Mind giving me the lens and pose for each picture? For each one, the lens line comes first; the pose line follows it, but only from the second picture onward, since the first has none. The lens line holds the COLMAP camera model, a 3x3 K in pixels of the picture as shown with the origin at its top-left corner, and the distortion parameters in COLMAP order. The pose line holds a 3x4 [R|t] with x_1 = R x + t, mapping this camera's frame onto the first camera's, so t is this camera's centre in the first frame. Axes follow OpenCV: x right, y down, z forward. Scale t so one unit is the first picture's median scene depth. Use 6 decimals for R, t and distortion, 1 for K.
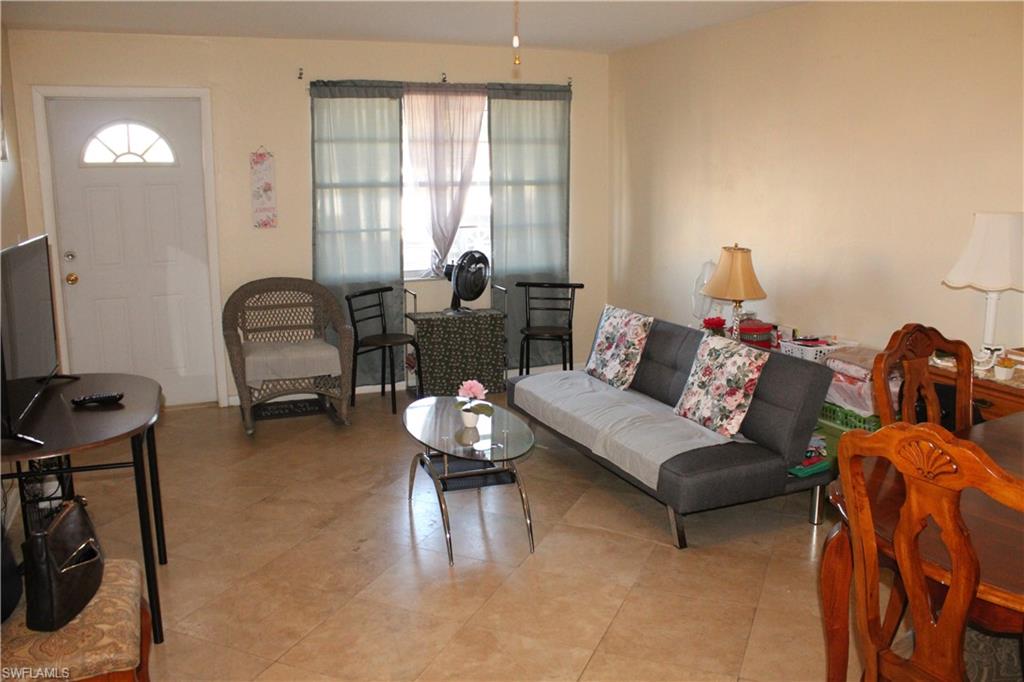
lens RADIAL K [[853.0, 0, 512.0], [0, 853.0, 341.0], [0, 0, 1]] dist [-0.103200, 0.003583]
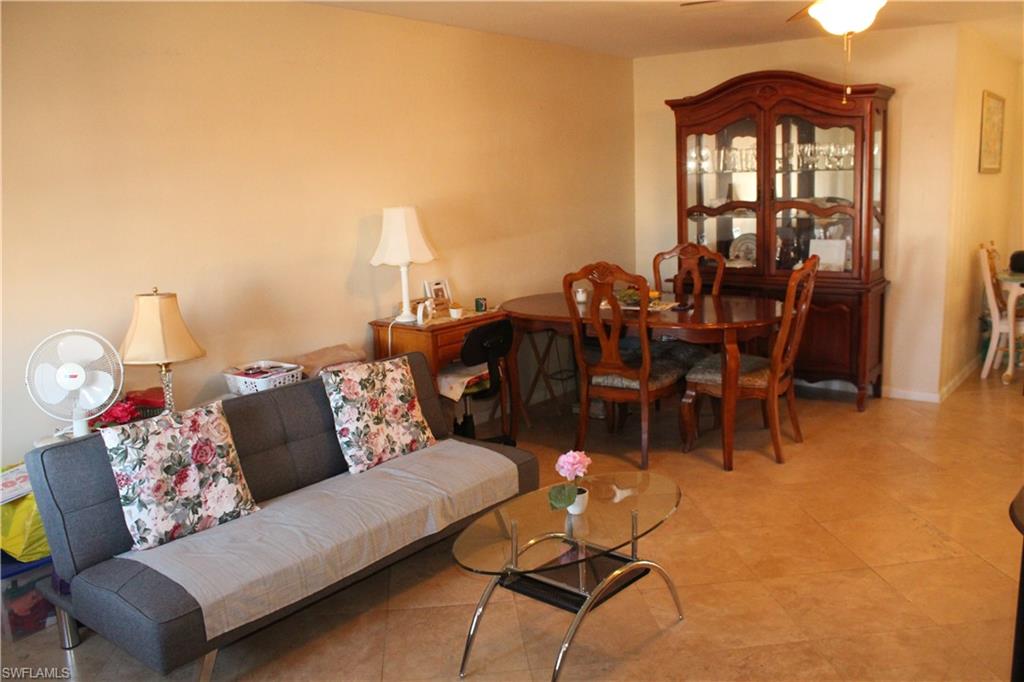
lens RADIAL K [[853.0, 0, 512.0], [0, 853.0, 341.0], [0, 0, 1]] dist [-0.103200, 0.003583]
pose [[-0.483936, -0.144056, 0.863165, -0.603513], [0.201491, 0.941514, 0.270099, -0.239812], [-0.851591, 0.304630, -0.426606, 1.247378]]
